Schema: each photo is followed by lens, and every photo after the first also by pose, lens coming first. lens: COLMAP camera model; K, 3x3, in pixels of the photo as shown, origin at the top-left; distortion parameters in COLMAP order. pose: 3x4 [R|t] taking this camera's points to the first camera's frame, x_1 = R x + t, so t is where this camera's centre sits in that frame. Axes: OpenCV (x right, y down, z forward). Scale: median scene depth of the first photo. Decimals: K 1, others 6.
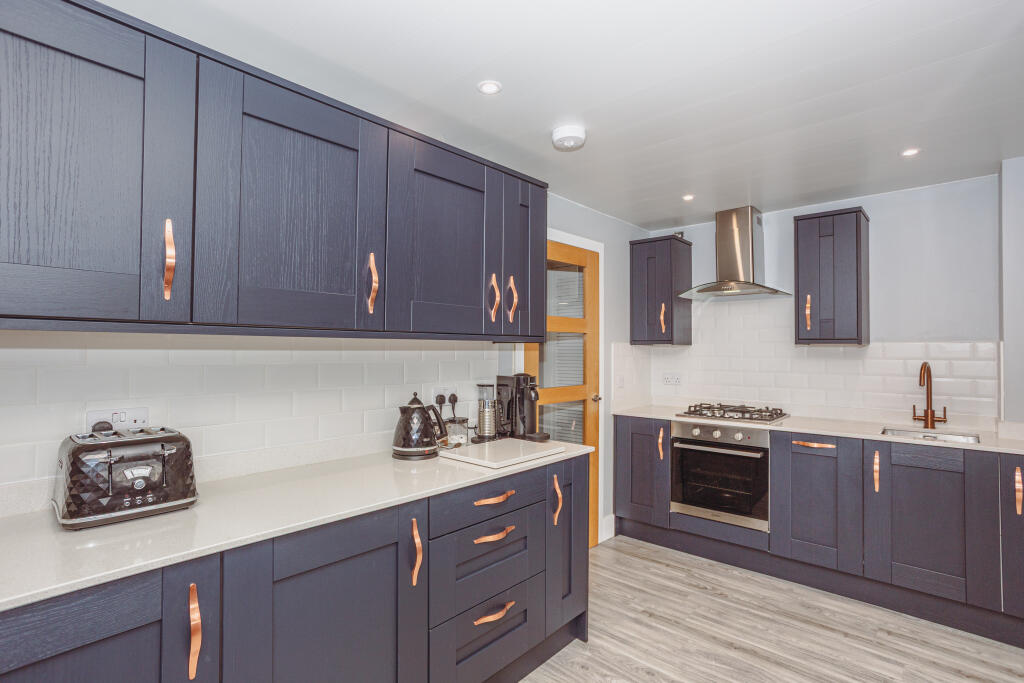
lens RADIAL K [[502.1, 0, 503.5], [0, 502.1, 341.3], [0, 0, 1]] dist [-0.005187, 0.005662]
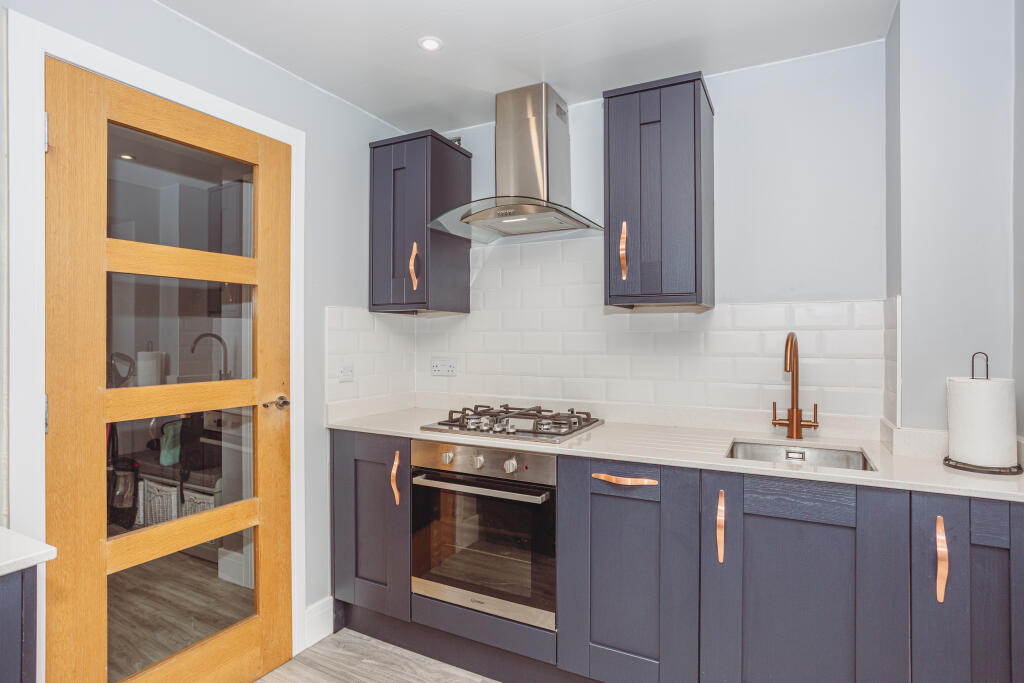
lens RADIAL K [[482.2, 0, 514.8], [0, 482.2, 337.3], [0, 0, 1]] dist [-0.014865, -0.000161]
pose [[0.974636, -0.000342, 0.223795, 0.343280], [-0.001513, 0.999966, 0.008116, 0.038842], [-0.223790, -0.008248, 0.974602, 0.455960]]
